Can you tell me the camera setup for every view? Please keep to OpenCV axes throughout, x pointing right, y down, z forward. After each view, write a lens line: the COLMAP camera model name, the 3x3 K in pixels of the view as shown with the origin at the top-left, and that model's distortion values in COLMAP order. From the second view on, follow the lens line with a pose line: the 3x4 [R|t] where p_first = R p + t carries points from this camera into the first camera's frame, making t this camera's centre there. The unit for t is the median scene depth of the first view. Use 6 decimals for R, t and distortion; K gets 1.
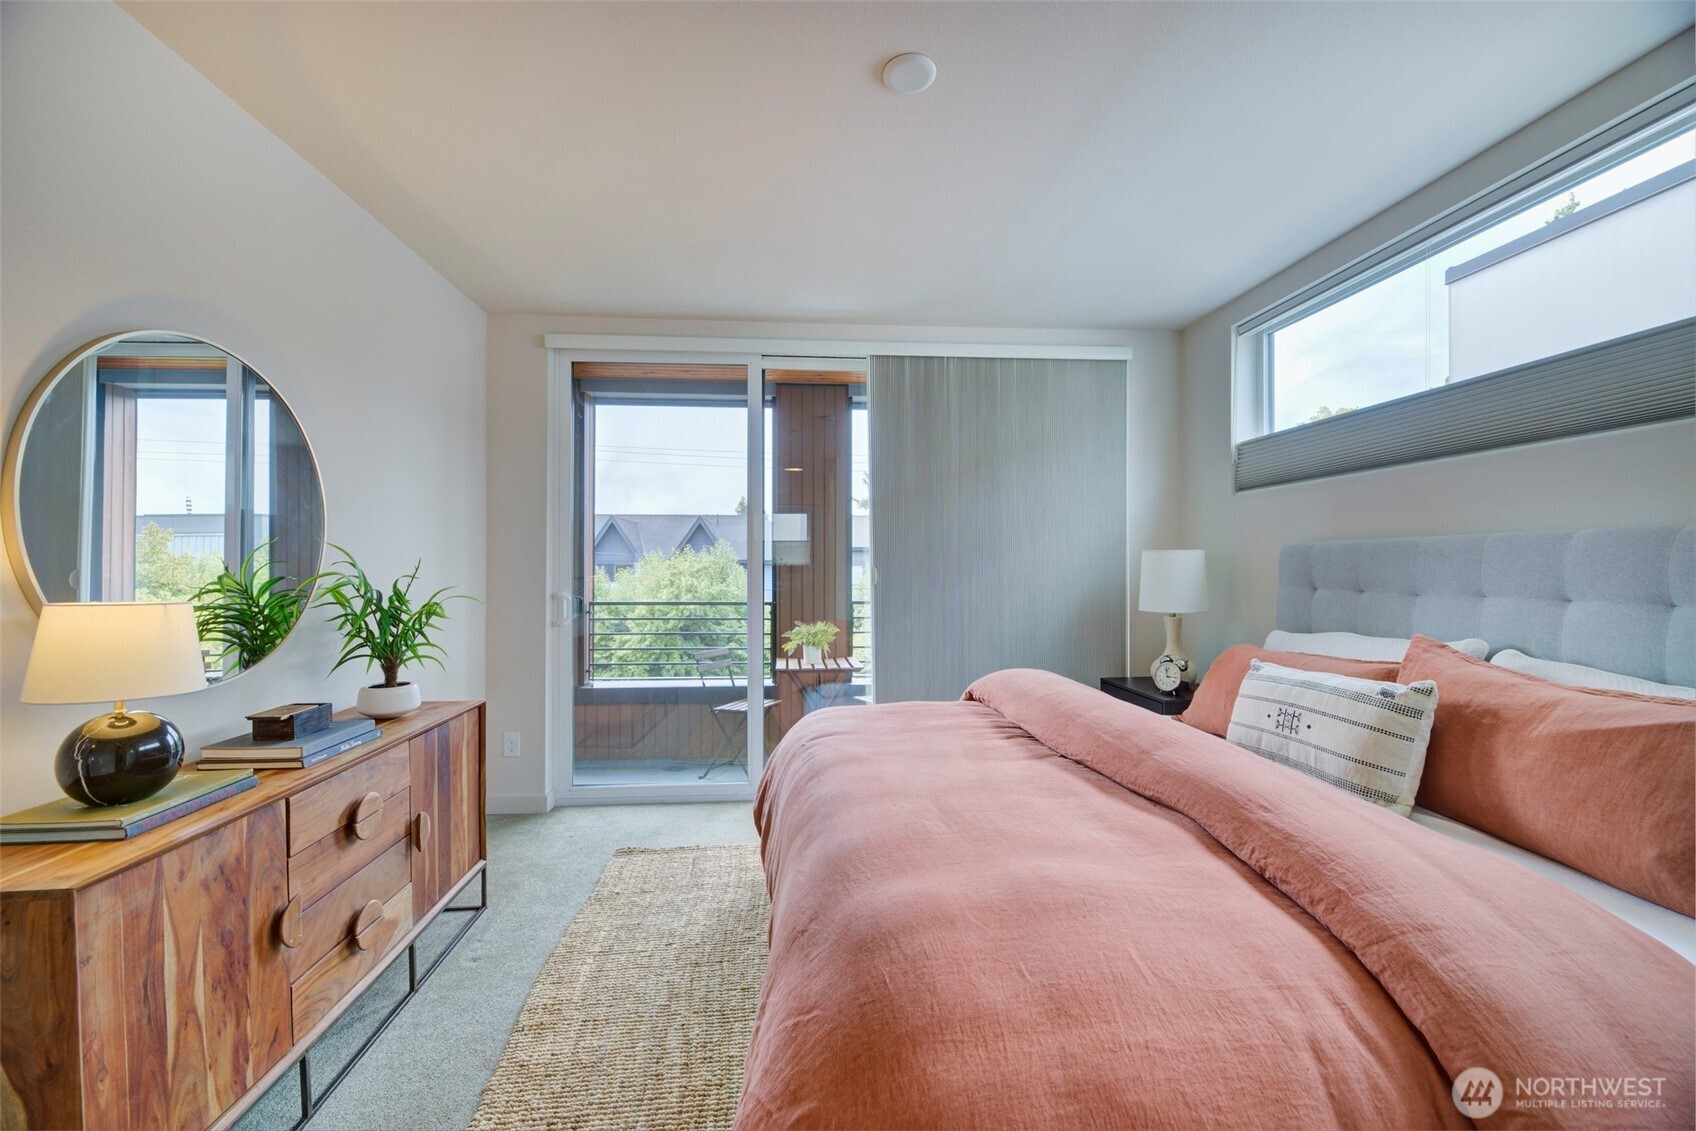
lens RADIAL K [[742.9, 0, 825.0], [0, 742.9, 528.6], [0, 0, 1]] dist [-0.005068, -0.001371]
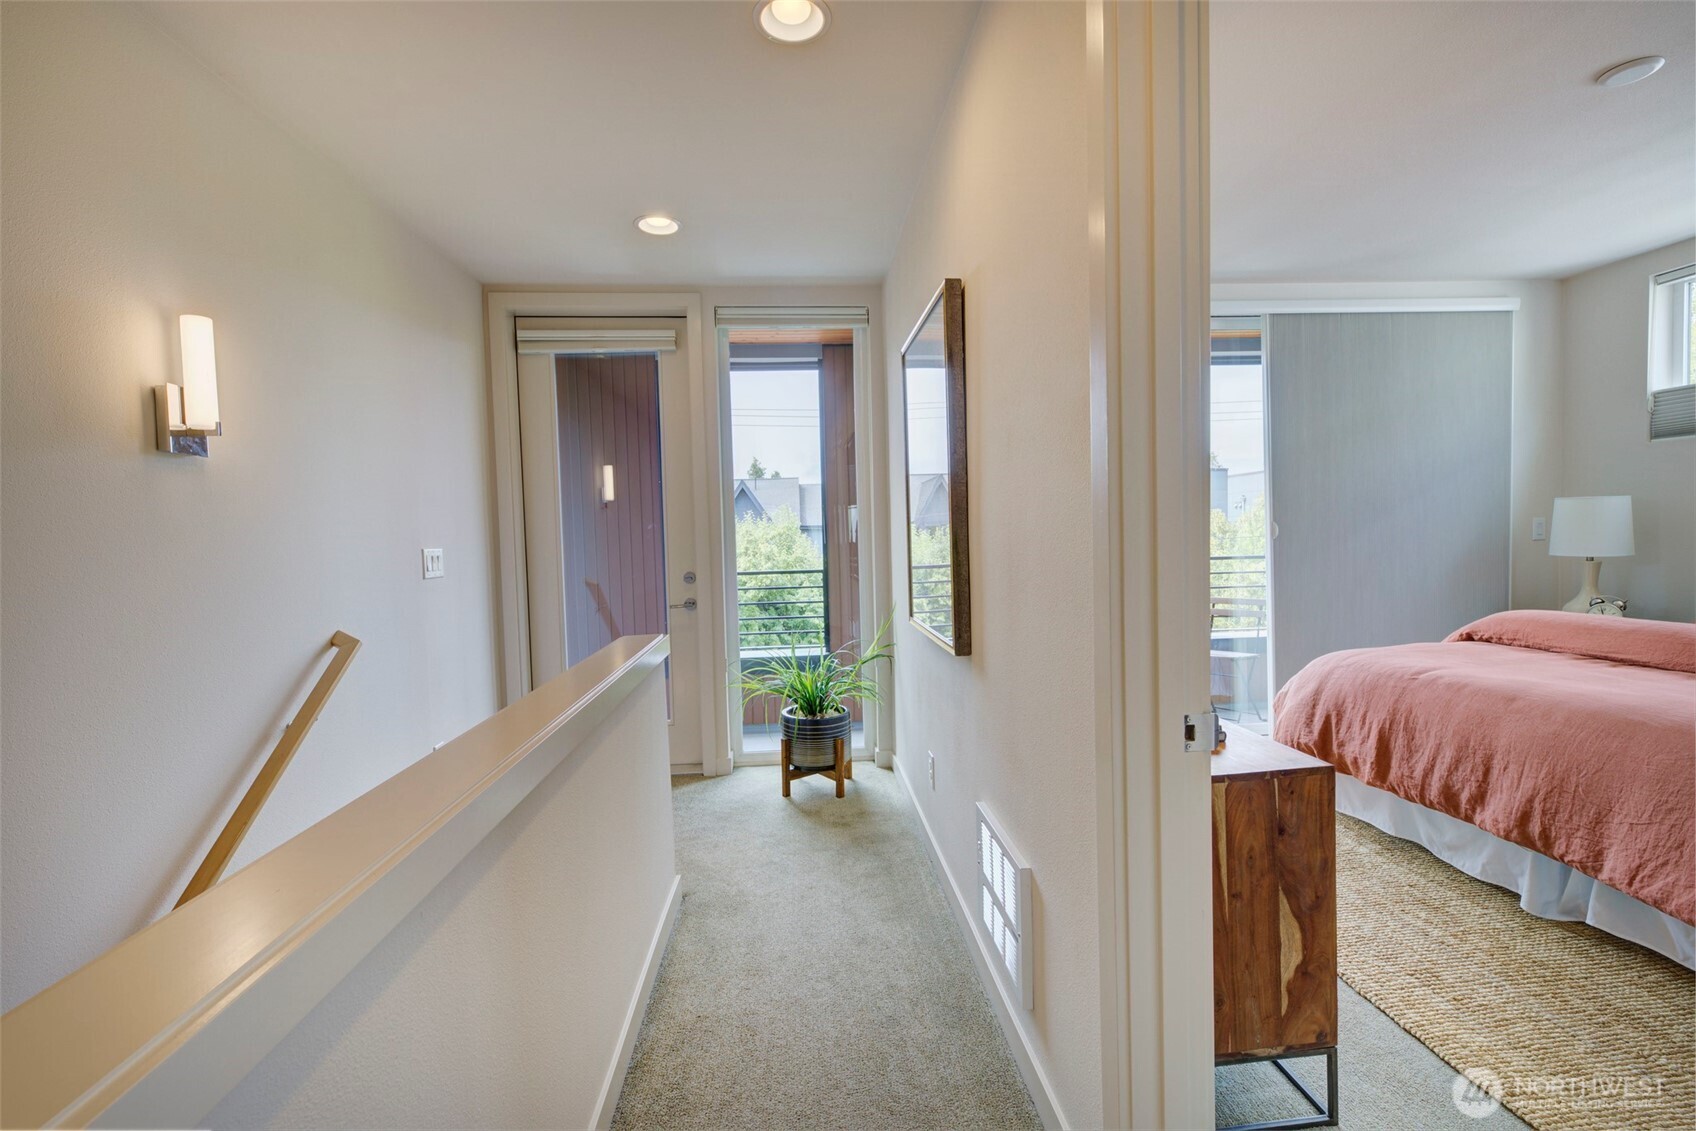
lens RADIAL K [[811.6, 0, 825.3], [0, 811.6, 539.2], [0, 0, 1]] dist [-0.003729, 0.001465]
pose [[0.999688, -0.024668, 0.003943, -1.108011], [0.024386, 0.997886, 0.060235, -0.011415], [-0.005420, -0.060120, 0.998176, -0.234681]]
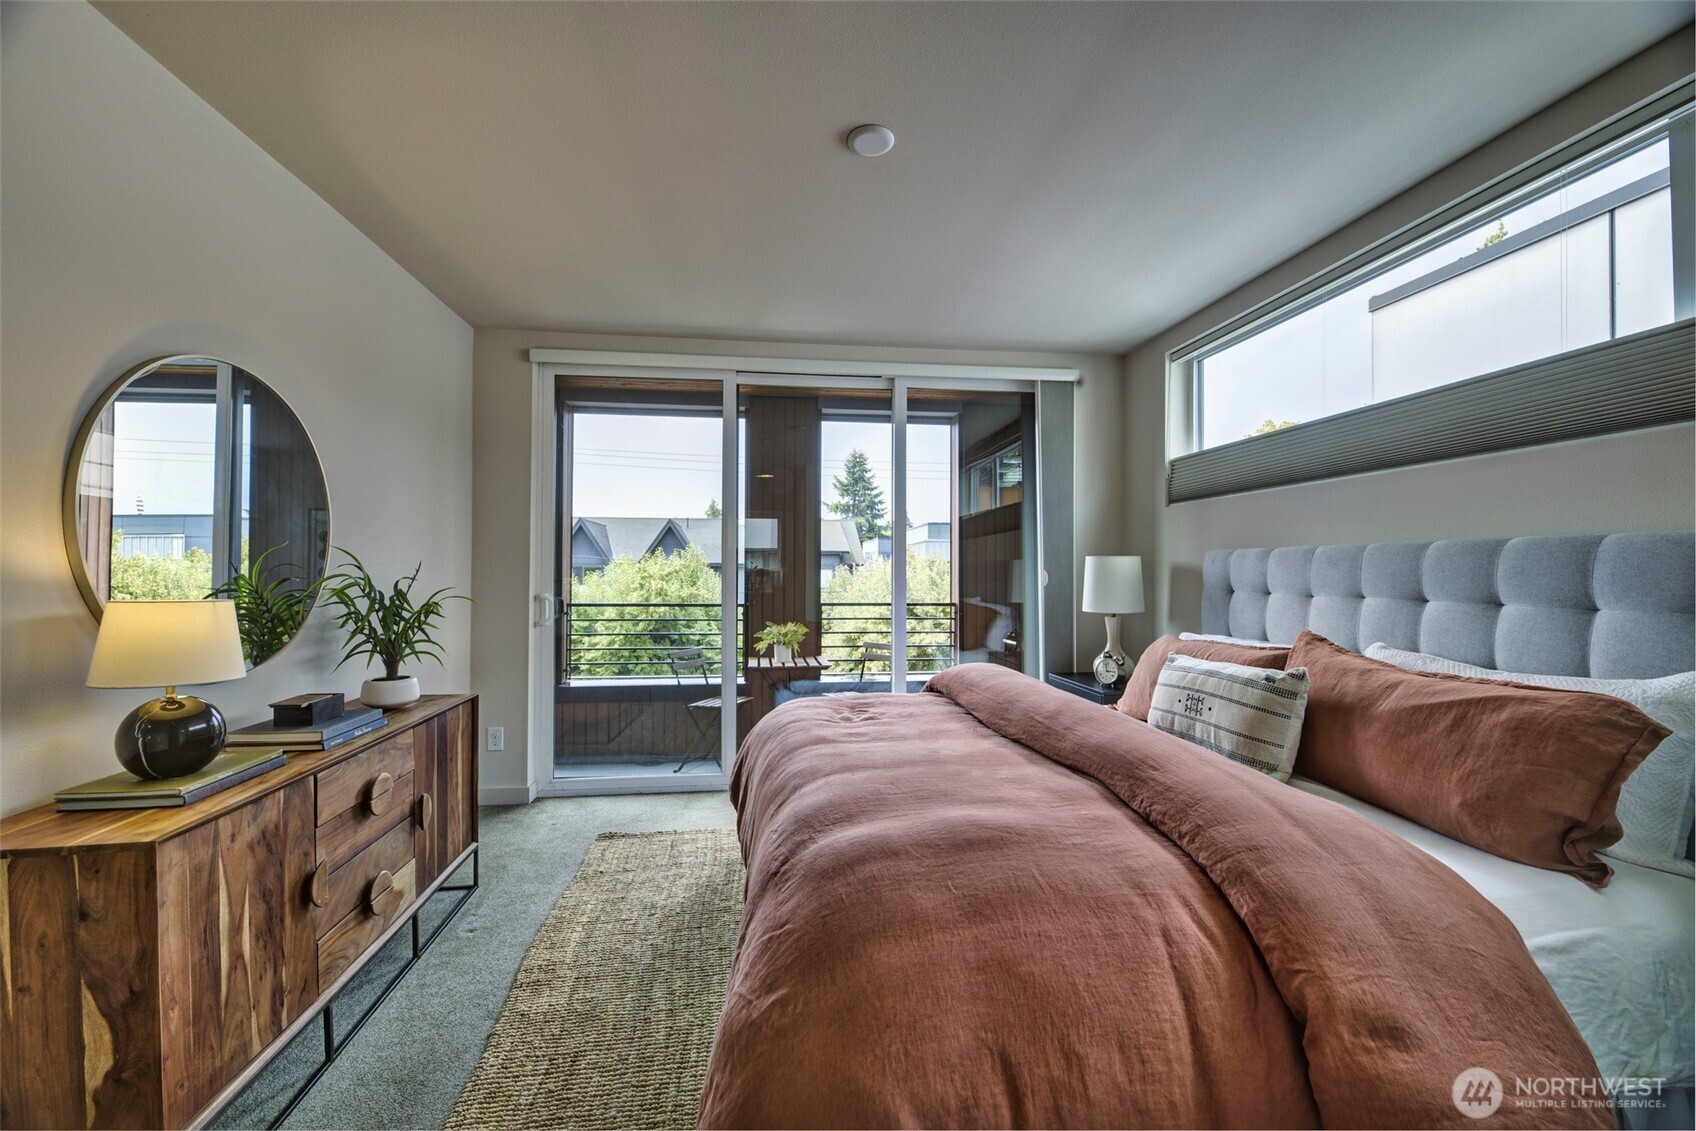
lens RADIAL K [[742.9, 0, 835.4], [0, 742.9, 527.1], [0, 0, 1]] dist [-0.005068, -0.001371]
pose [[0.998537, 0.006646, 0.053660, -0.001560], [-0.006286, 0.999957, -0.006866, -0.006919], [-0.053703, 0.006519, 0.998536, -0.138084]]
